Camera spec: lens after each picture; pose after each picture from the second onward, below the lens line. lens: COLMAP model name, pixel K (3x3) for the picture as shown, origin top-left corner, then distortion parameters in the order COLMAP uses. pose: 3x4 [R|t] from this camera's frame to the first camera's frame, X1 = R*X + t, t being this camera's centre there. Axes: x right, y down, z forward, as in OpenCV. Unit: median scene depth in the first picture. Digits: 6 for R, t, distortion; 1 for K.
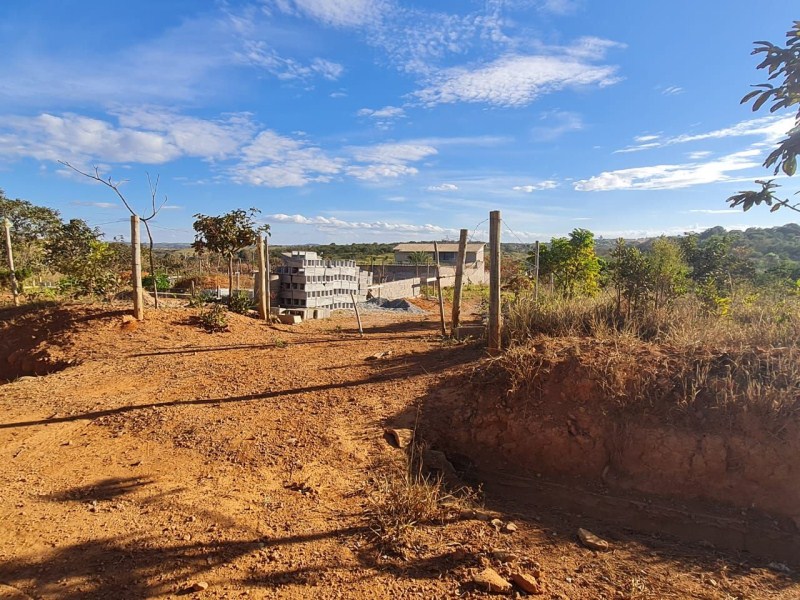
lens RADIAL K [[480.1, 0, 404.6], [0, 480.1, 302.3], [0, 0, 1]] dist [0.027480, -0.014392]
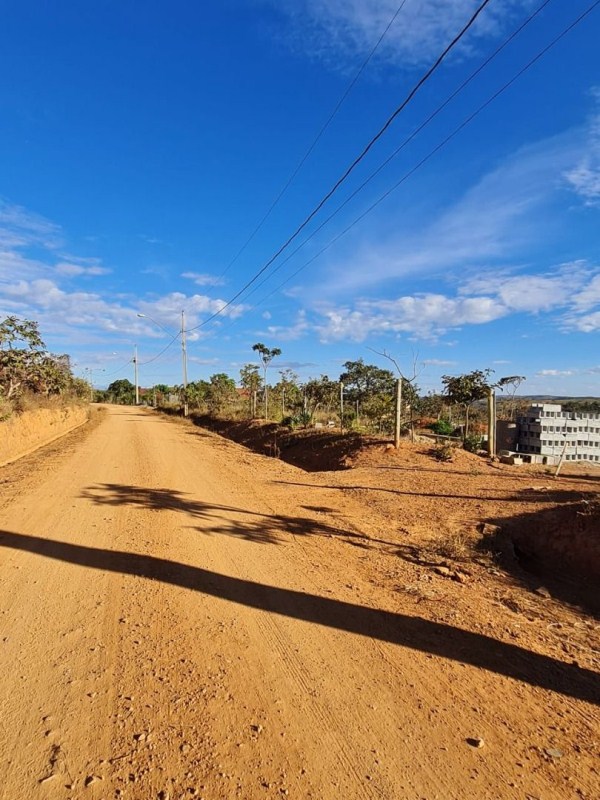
lens RADIAL K [[480.1, 0, 300.8], [0, 480.1, 404.4], [0, 0, 1]] dist [0.027480, -0.014392]
pose [[0.669900, 0.013216, -0.742334, 0.318104], [-0.089538, 0.993982, -0.063105, 0.020715], [0.737033, 0.108741, 0.667052, -0.202802]]
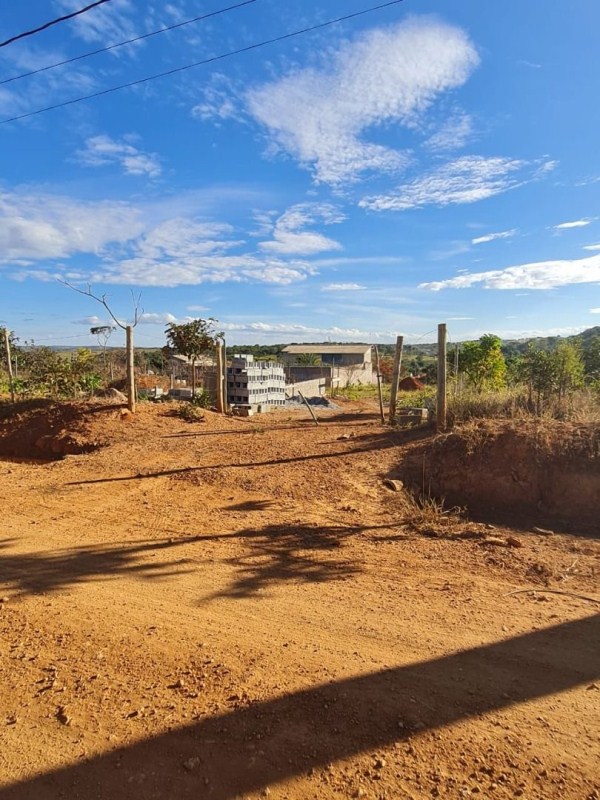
lens RADIAL K [[480.1, 0, 294.7], [0, 480.1, 407.5], [0, 0, 1]] dist [0.027480, -0.014392]
pose [[0.999818, -0.007172, 0.017706, -0.146899], [0.007043, 0.999948, 0.007326, 0.016594], [-0.017757, -0.007200, 0.999816, -0.189612]]
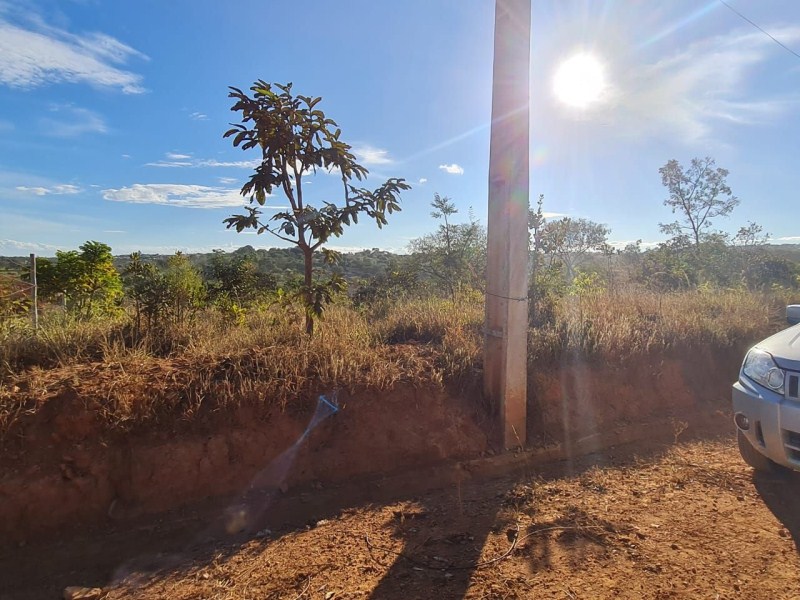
lens RADIAL K [[480.1, 0, 411.2], [0, 480.1, 302.3], [0, 0, 1]] dist [0.027480, -0.014392]
pose [[0.627818, -0.057198, 0.776256, 0.033925], [0.082576, 0.996563, 0.006646, 0.002099], [-0.773968, 0.059928, 0.630383, -0.014954]]
